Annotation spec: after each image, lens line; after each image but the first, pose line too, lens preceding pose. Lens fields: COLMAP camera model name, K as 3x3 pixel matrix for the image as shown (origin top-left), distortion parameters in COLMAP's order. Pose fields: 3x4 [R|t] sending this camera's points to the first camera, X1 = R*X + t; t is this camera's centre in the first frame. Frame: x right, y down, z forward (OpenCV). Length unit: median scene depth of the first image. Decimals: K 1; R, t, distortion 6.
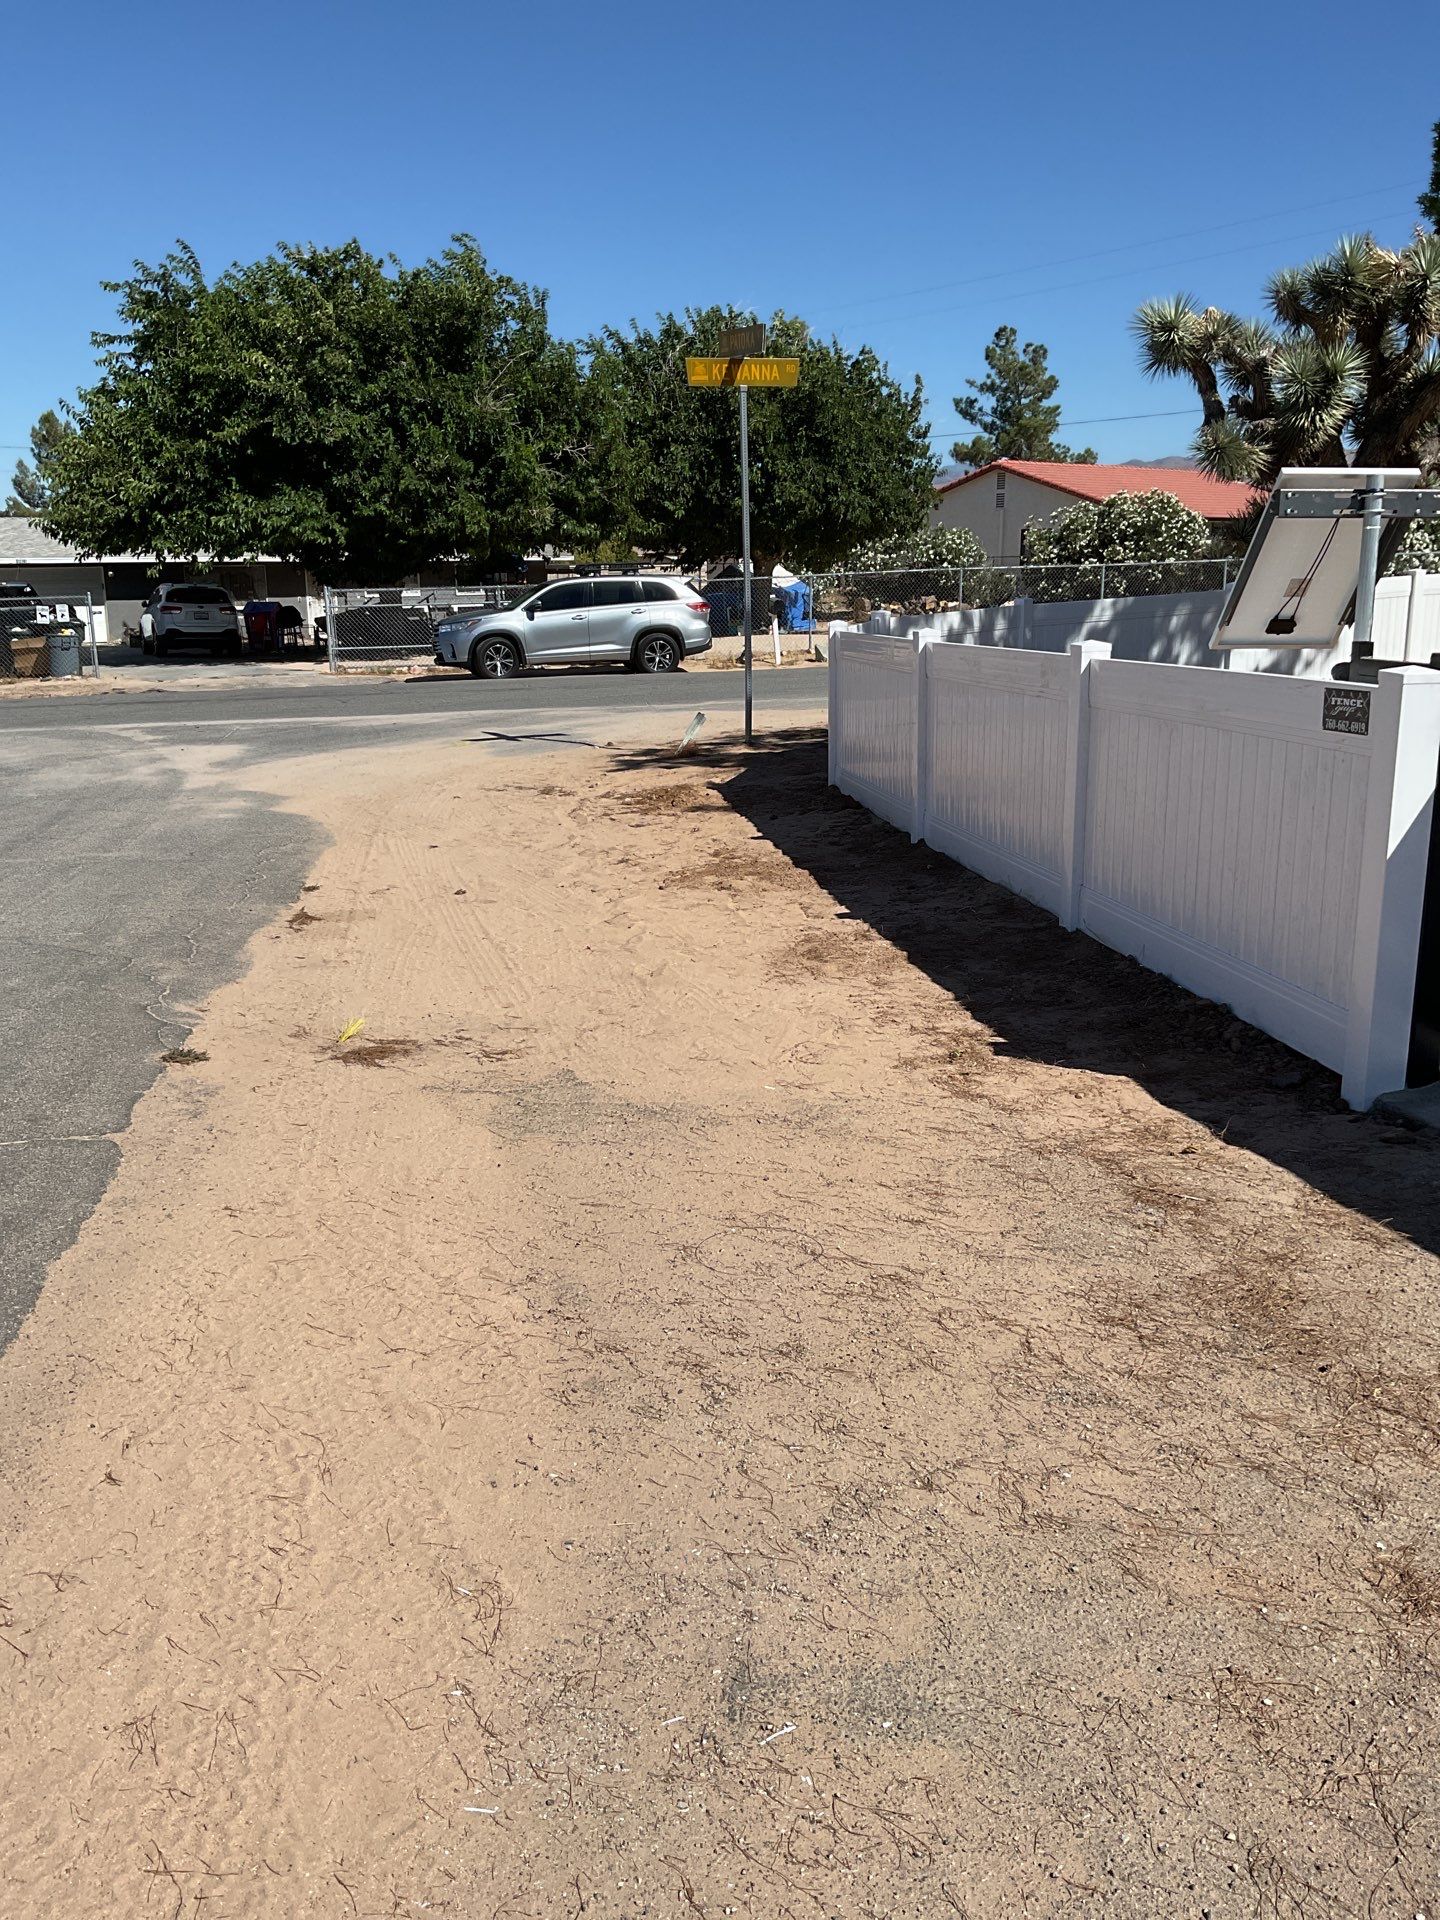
lens RADIAL K [[1552.3, 0, 745.7], [0, 1552.3, 966.4], [0, 0, 1]] dist [0.097338, -0.254705]
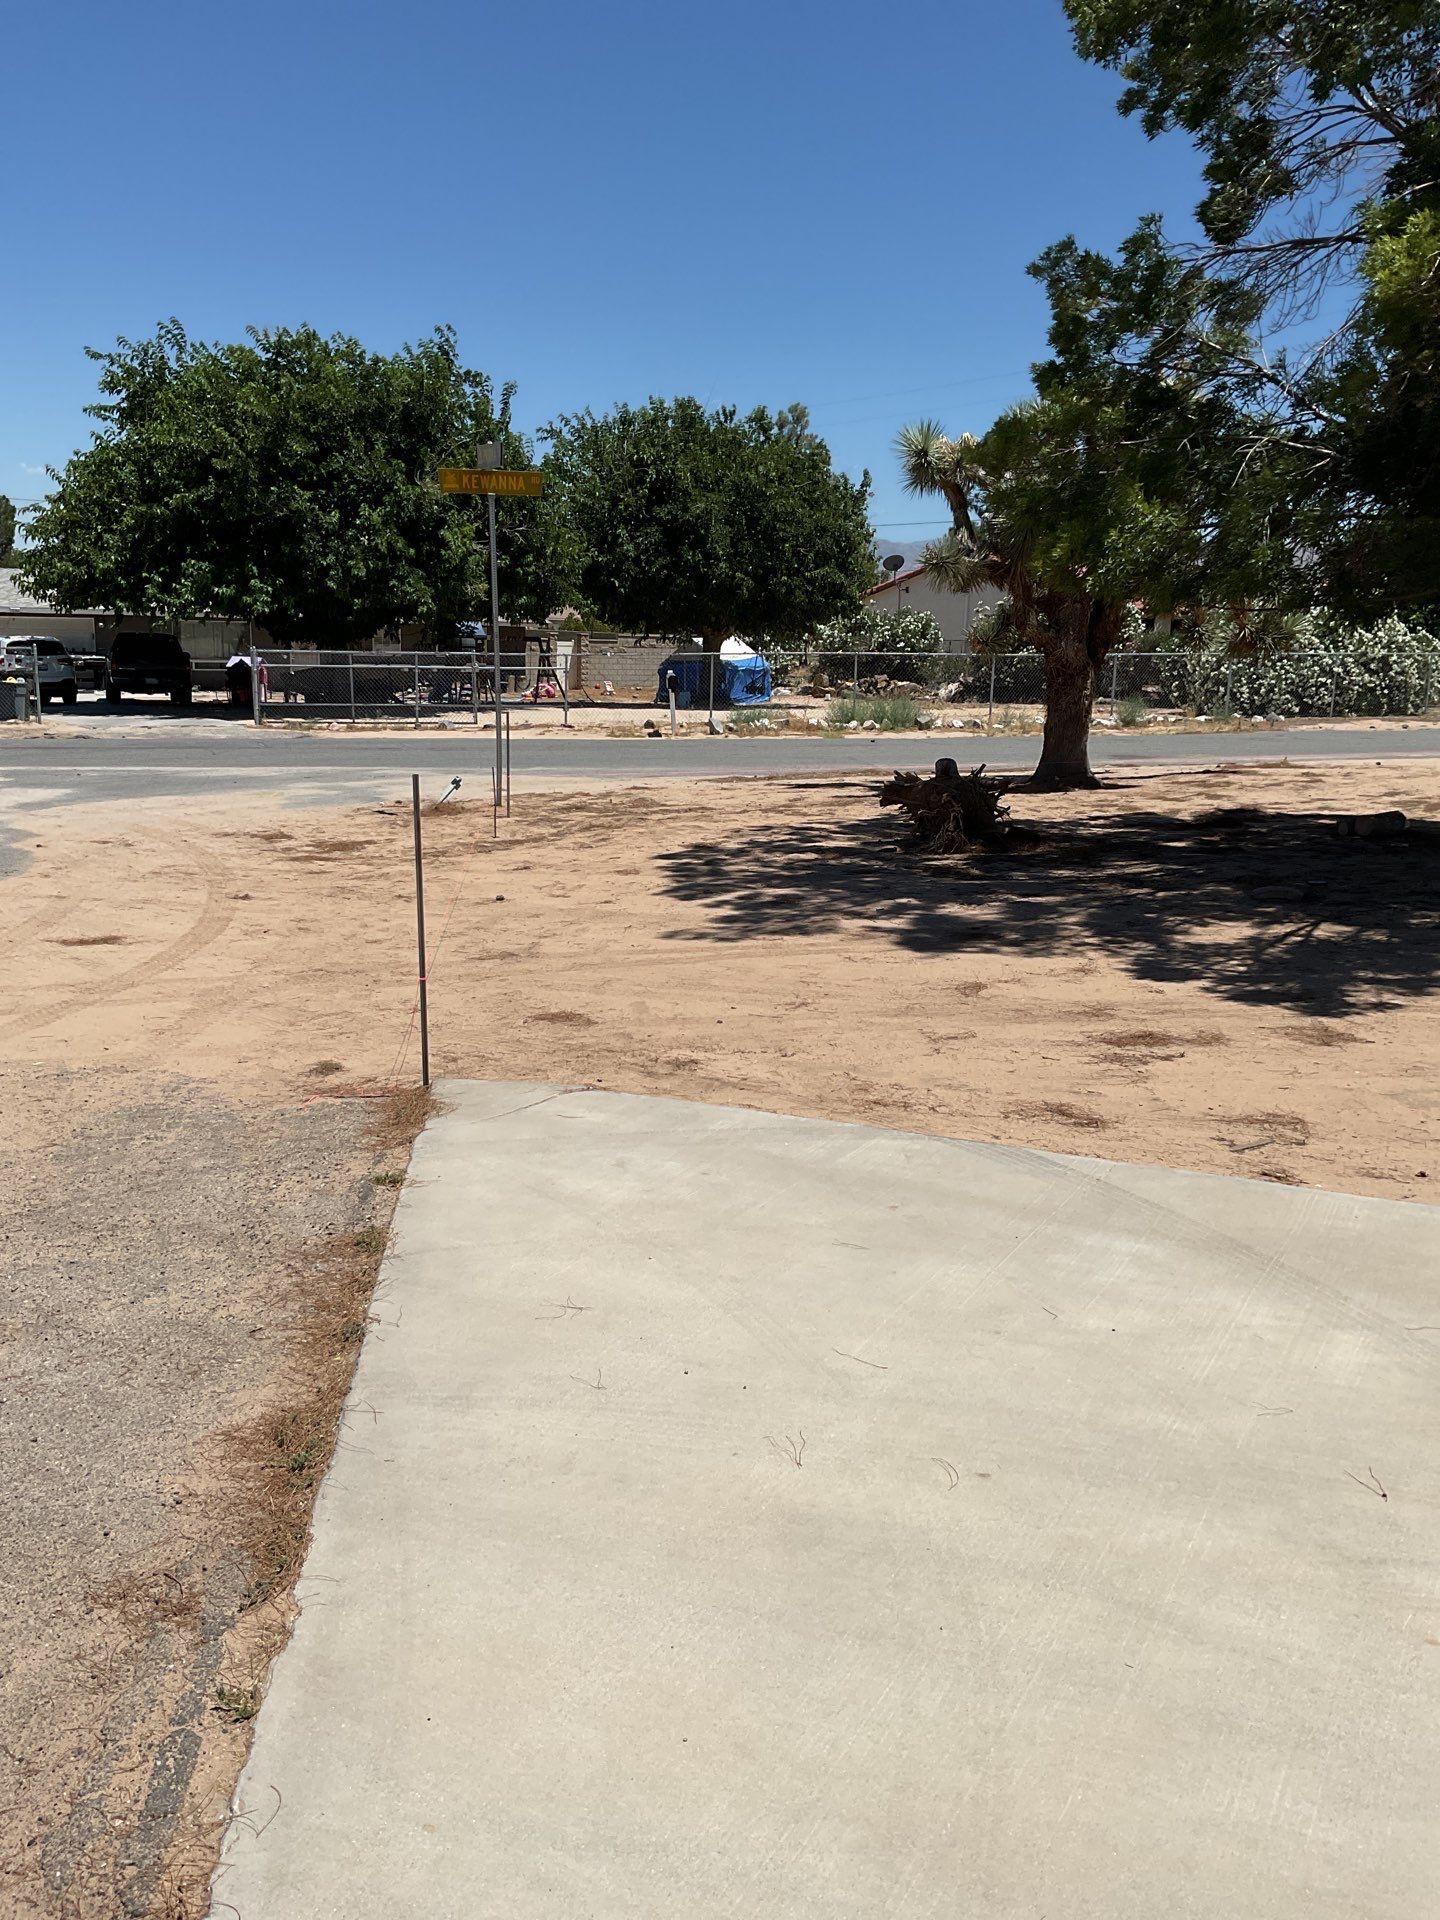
lens RADIAL K [[1601.3, 0, 725.5], [0, 1601.3, 936.5], [0, 0, 1]] dist [0.005135, -0.002287]
pose [[0.997186, 0.048782, -0.056929, 0.116907], [-0.052277, 0.996731, -0.061597, 0.005712], [0.053738, 0.064400, 0.996476, -0.061933]]
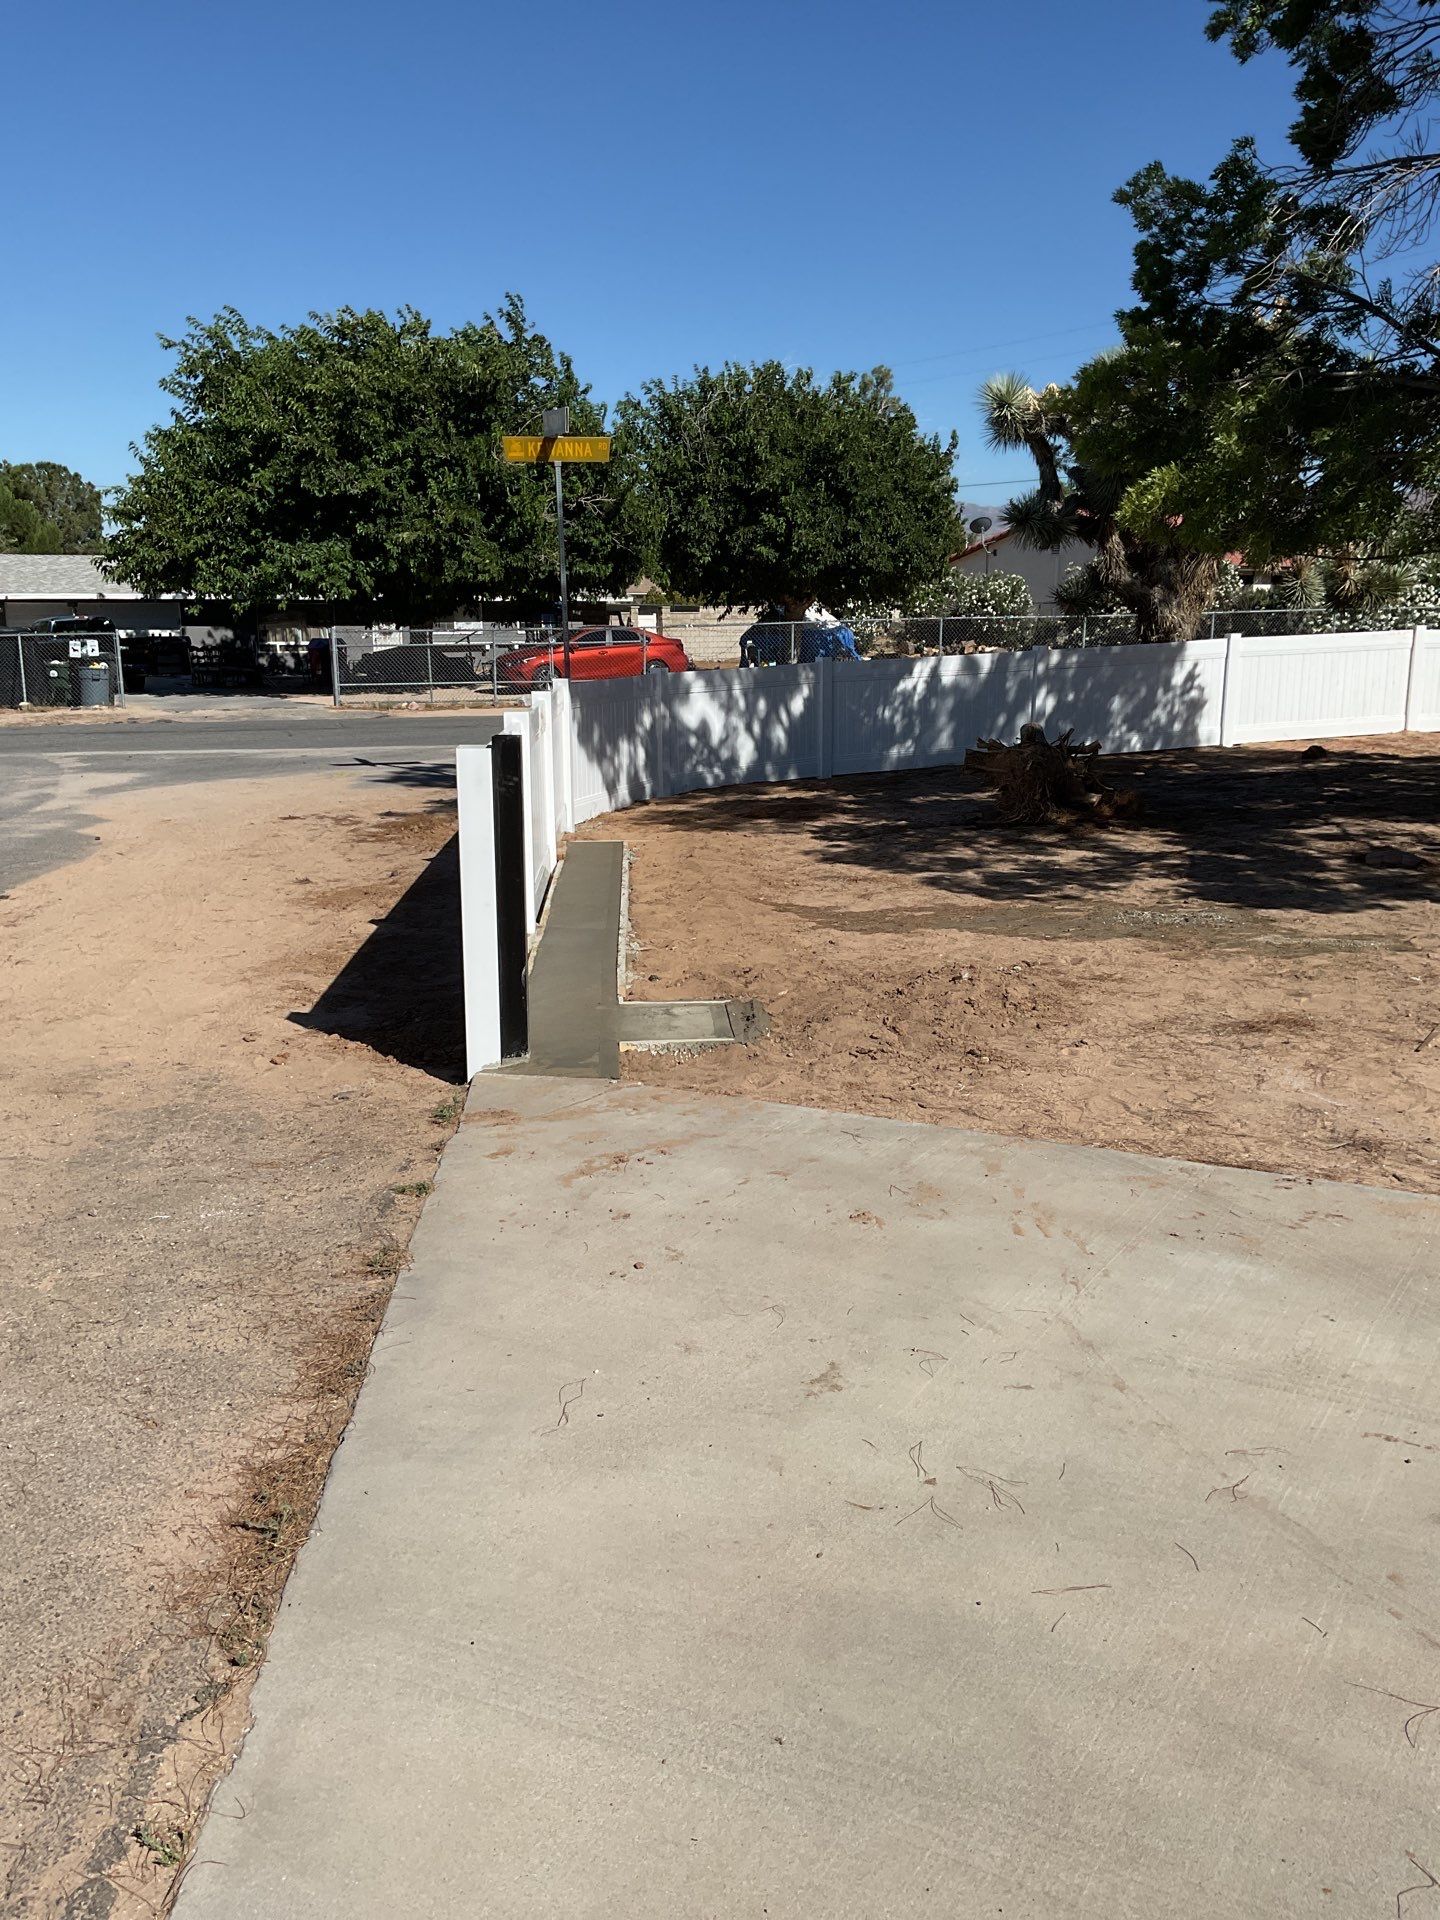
lens RADIAL K [[1601.3, 0, 725.5], [0, 1601.3, 936.5], [0, 0, 1]] dist [0.005135, -0.002287]
pose [[0.992816, 0.036346, -0.113997, 0.120567], [-0.041376, 0.998258, -0.042070, 0.003174], [0.112269, 0.046485, 0.992590, -0.043880]]
